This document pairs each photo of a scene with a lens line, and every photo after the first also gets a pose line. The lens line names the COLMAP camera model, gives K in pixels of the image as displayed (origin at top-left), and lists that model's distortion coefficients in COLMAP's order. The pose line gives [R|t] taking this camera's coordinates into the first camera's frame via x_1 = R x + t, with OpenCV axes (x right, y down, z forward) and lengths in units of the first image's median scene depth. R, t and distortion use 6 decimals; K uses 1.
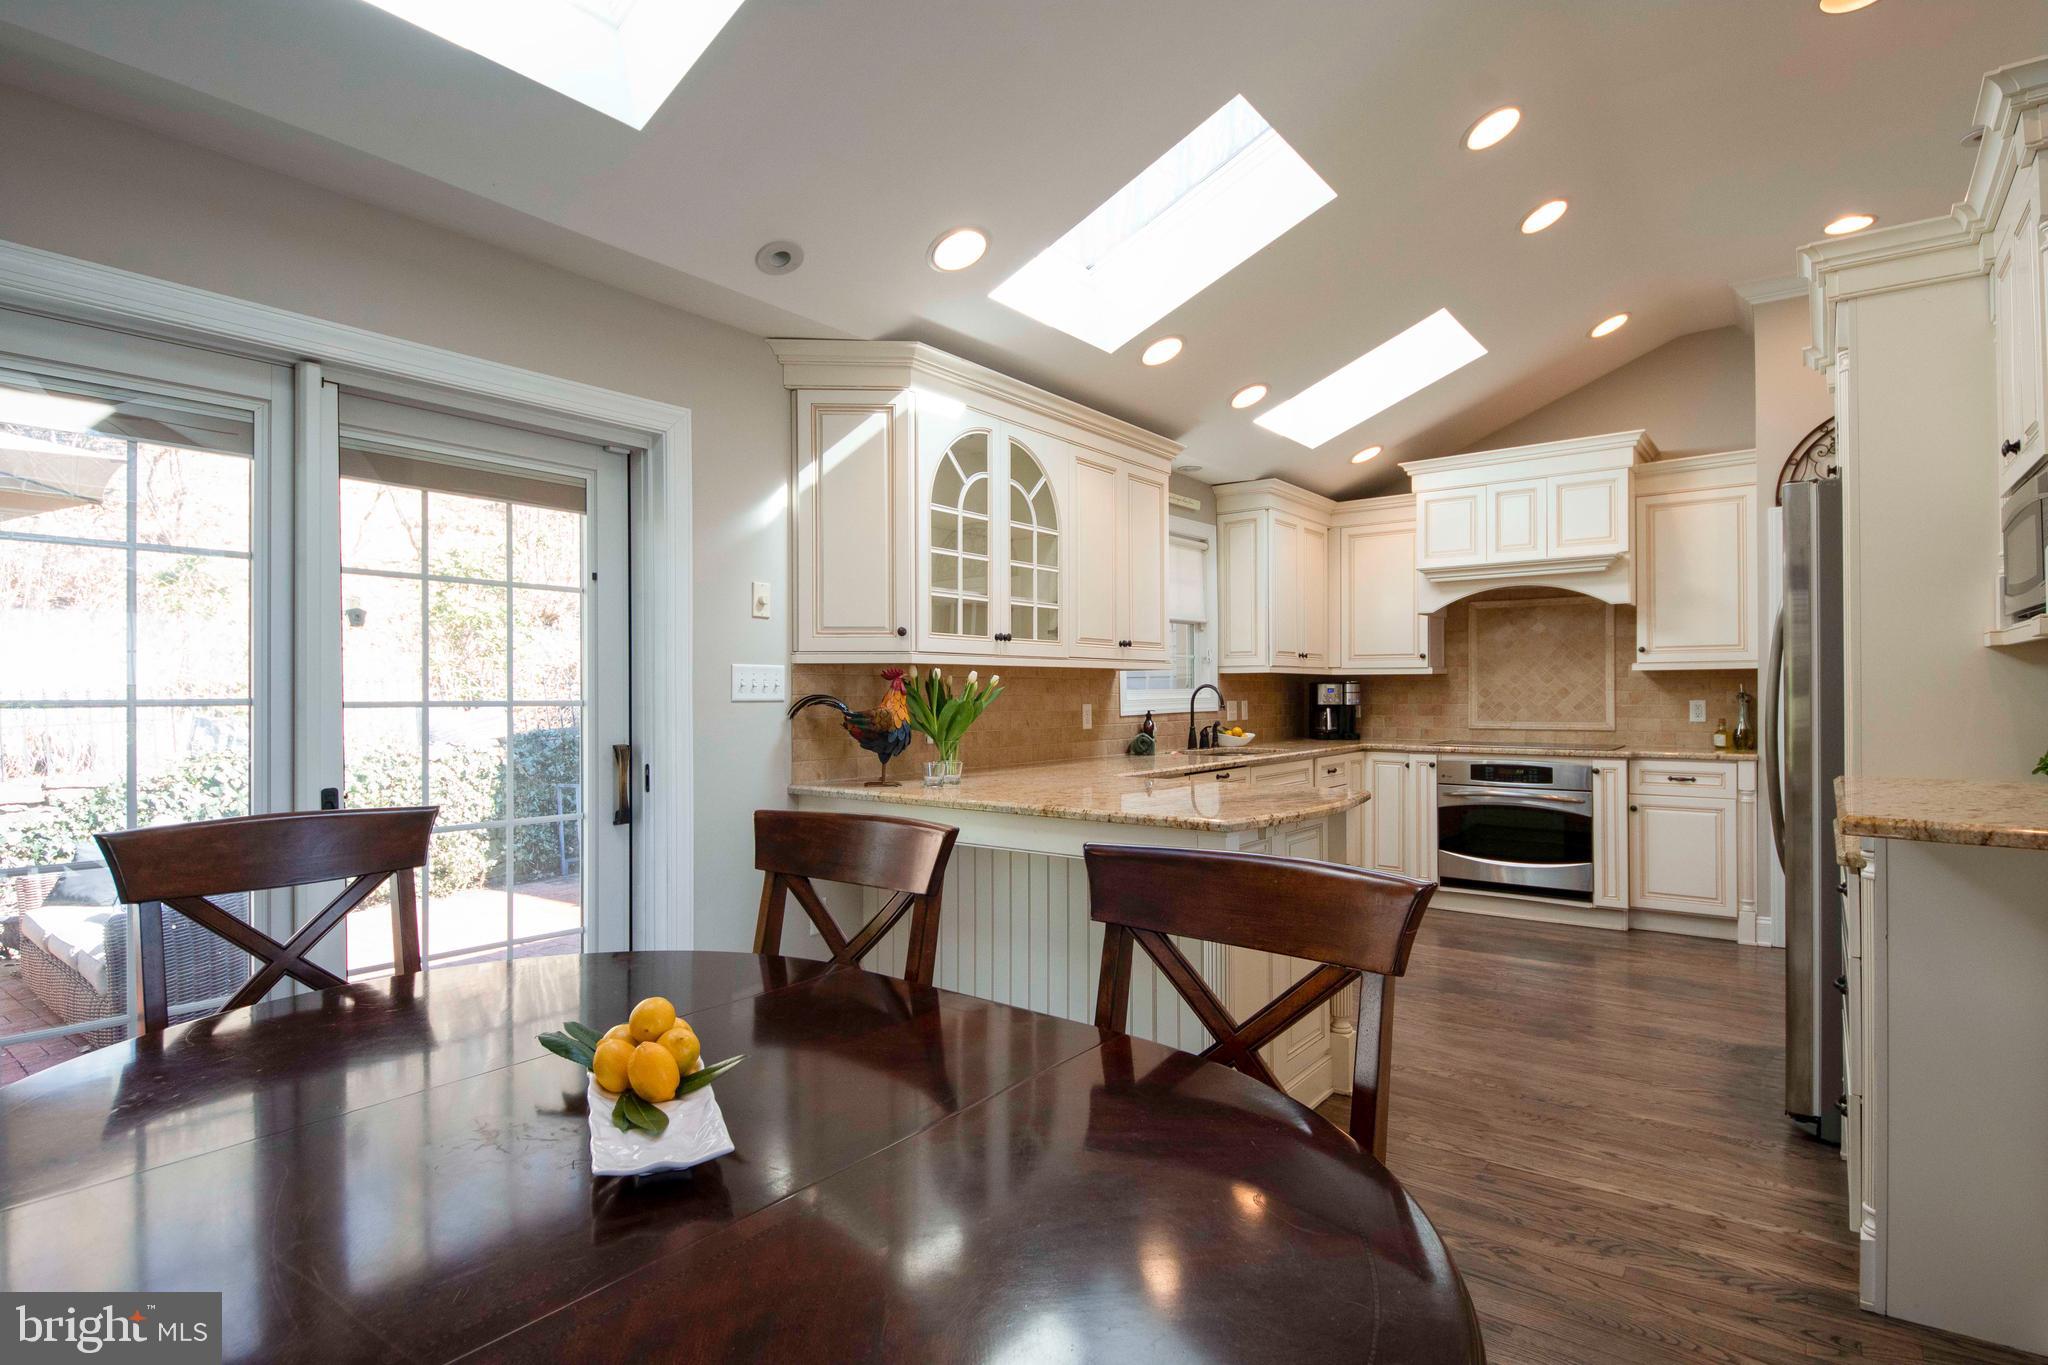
lens RADIAL K [[1033.3, 0, 1024.0], [0, 1033.3, 682.5], [0, 0, 1]] dist [0.049655, -0.043024]
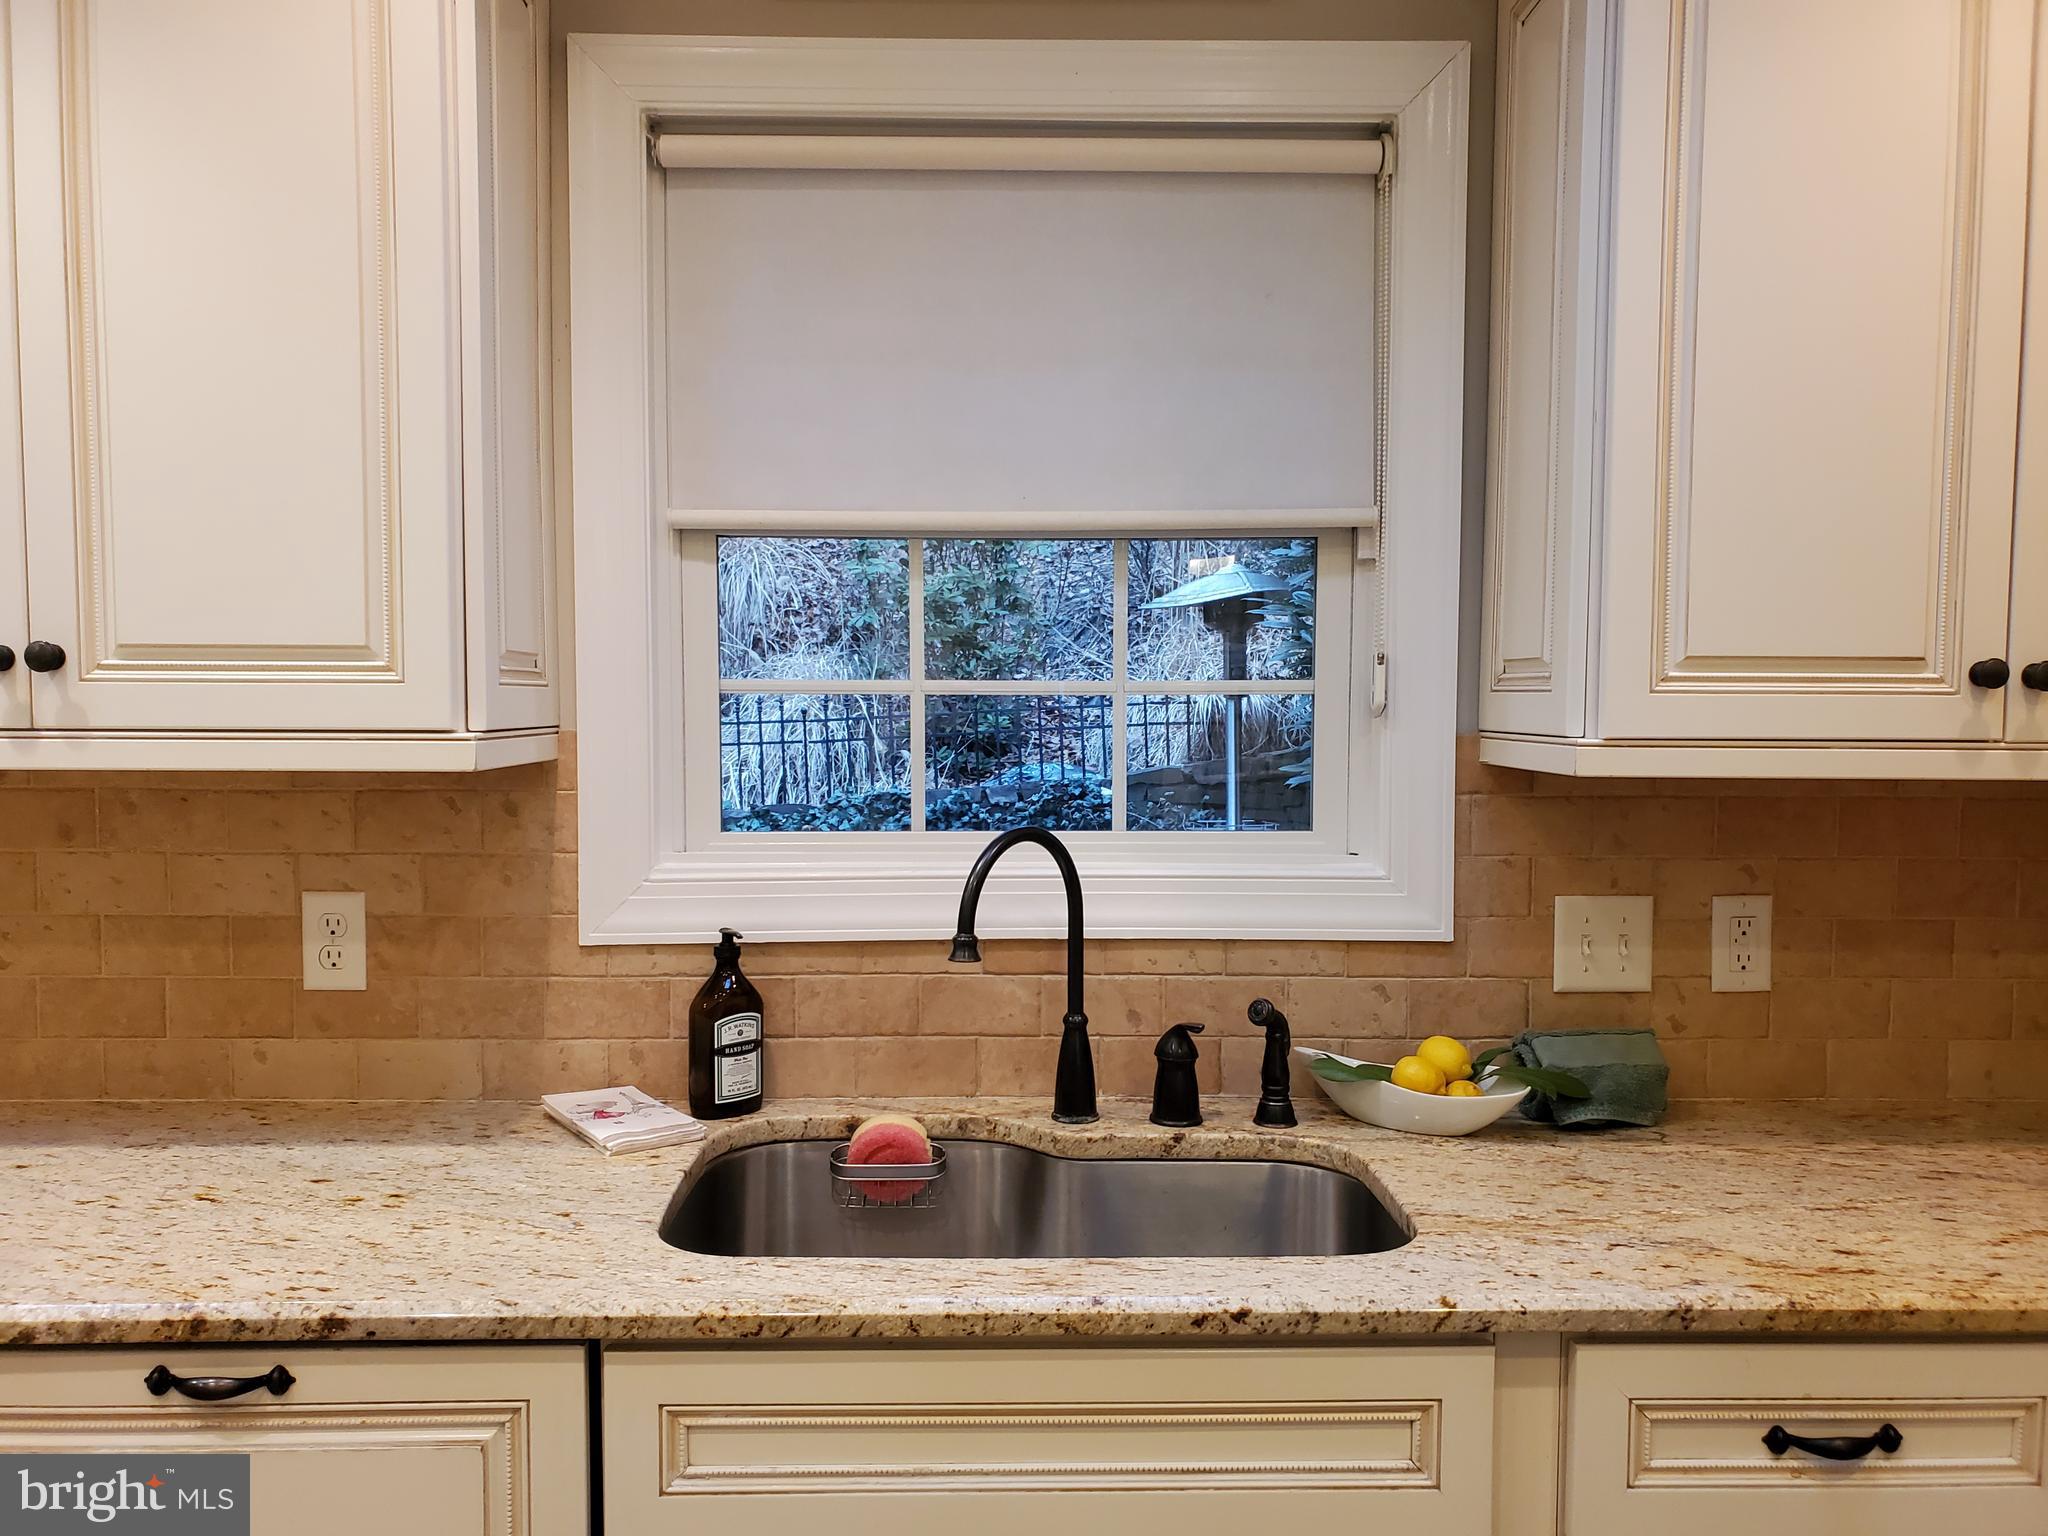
lens RADIAL K [[1587.6, 0, 1020.9], [0, 1587.6, 774.5], [0, 0, 1]] dist [0.011332, 0.010958]
pose [[0.627592, 0.048814, -0.777010, 0.421190], [-0.003378, 0.998194, 0.059981, -0.028154], [0.778535, -0.035019, 0.626624, 0.803033]]
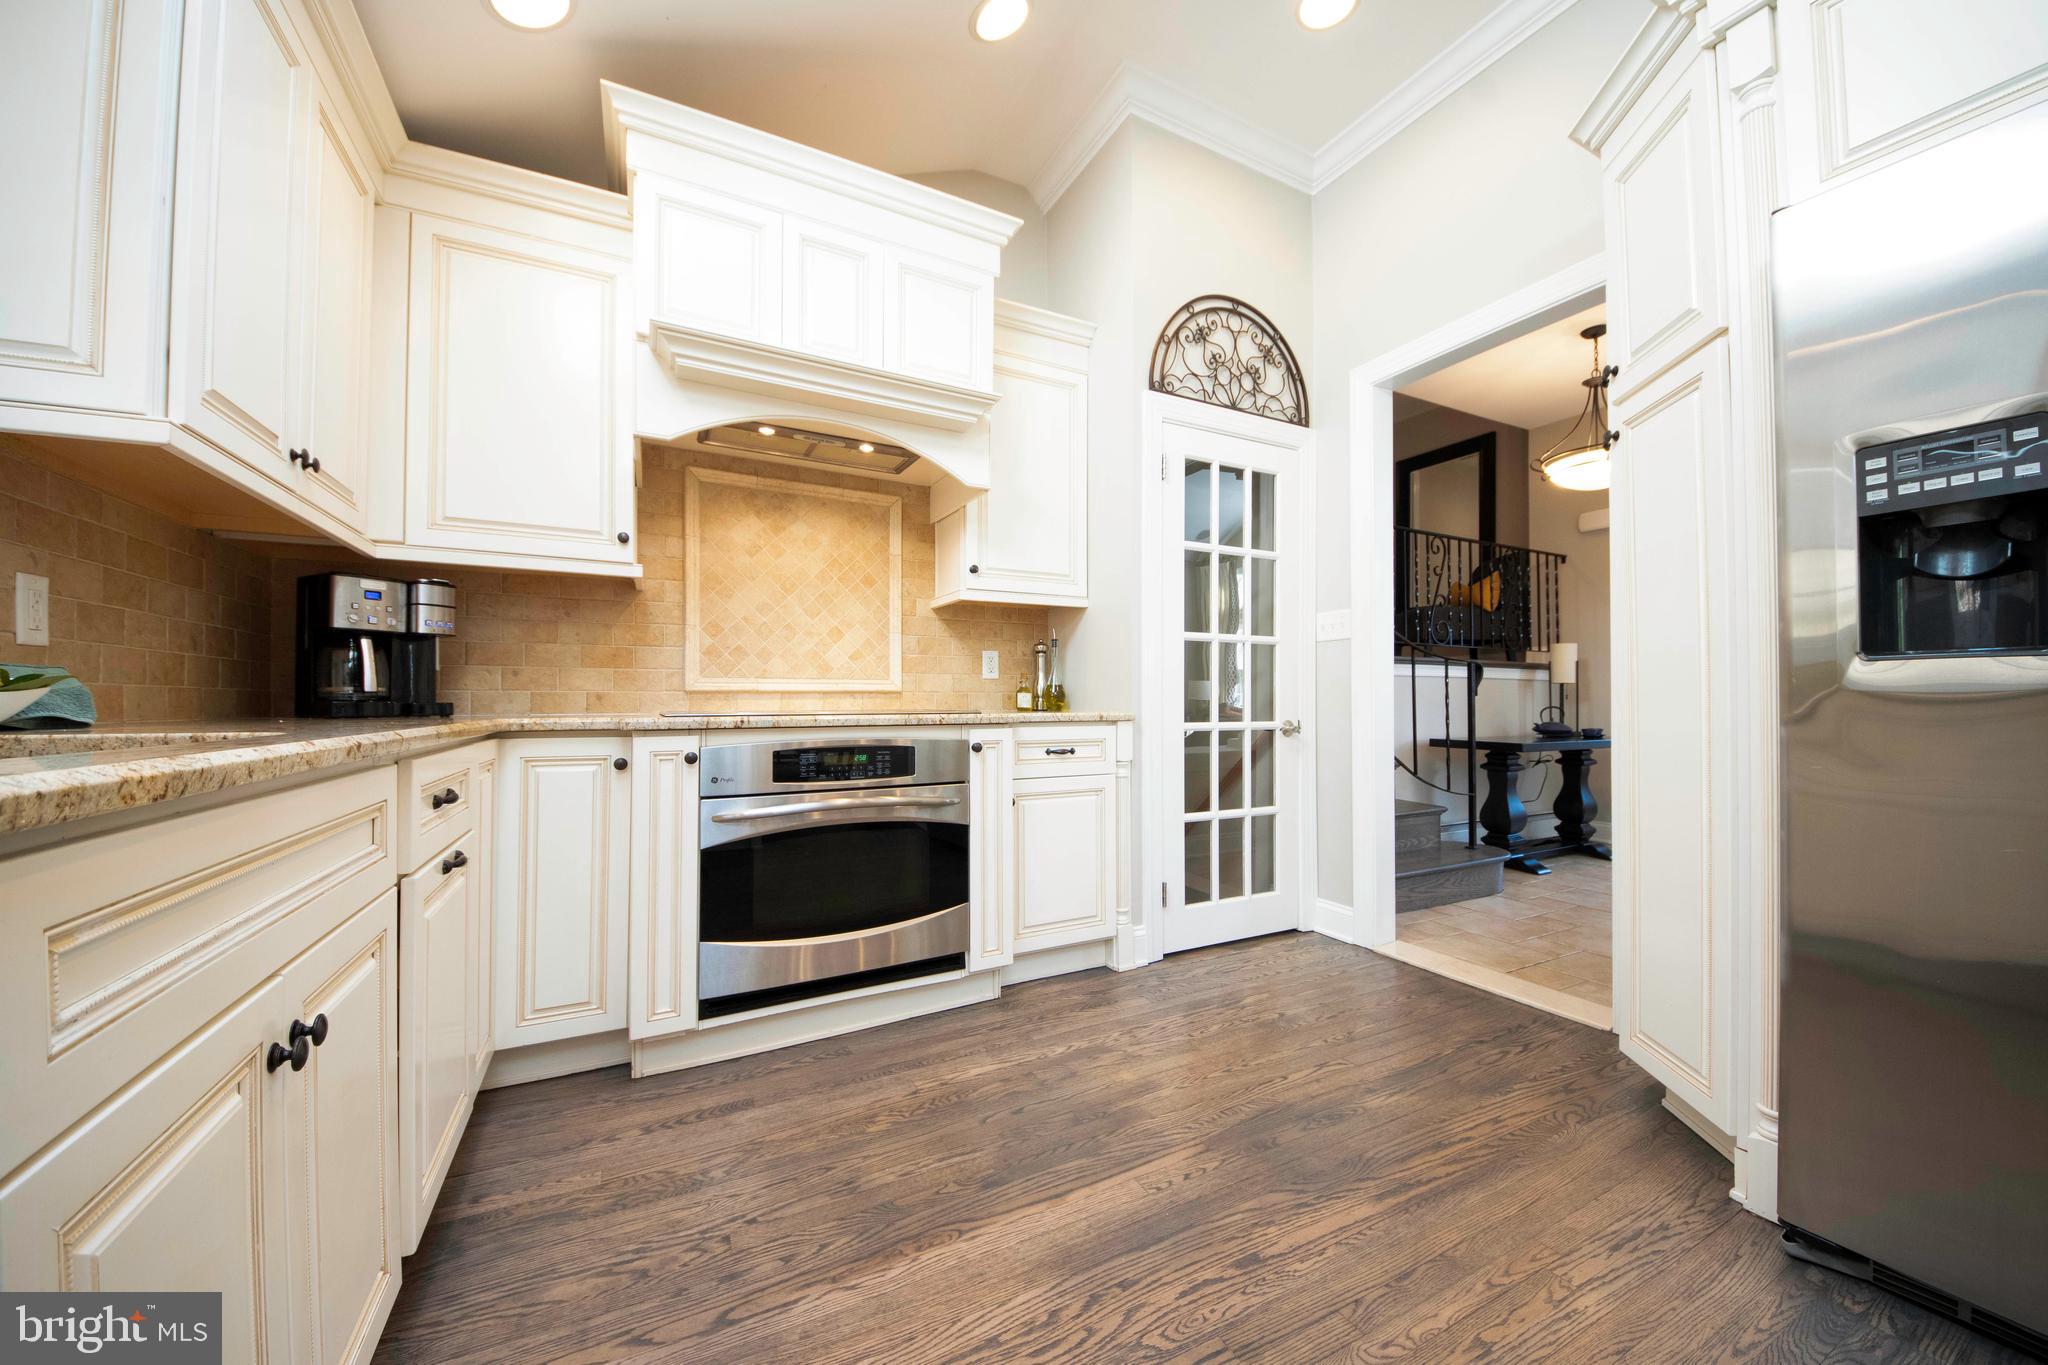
lens RADIAL K [[719.9, 0, 1019.9], [0, 719.9, 694.1], [0, 0, 1]] dist [0.043465, -0.030764]
pose [[0.433661, 0.013664, 0.900972, 0.179711], [-0.006832, 0.999906, -0.011877, 0.057645], [-0.901050, -0.001005, 0.433714, 0.781972]]
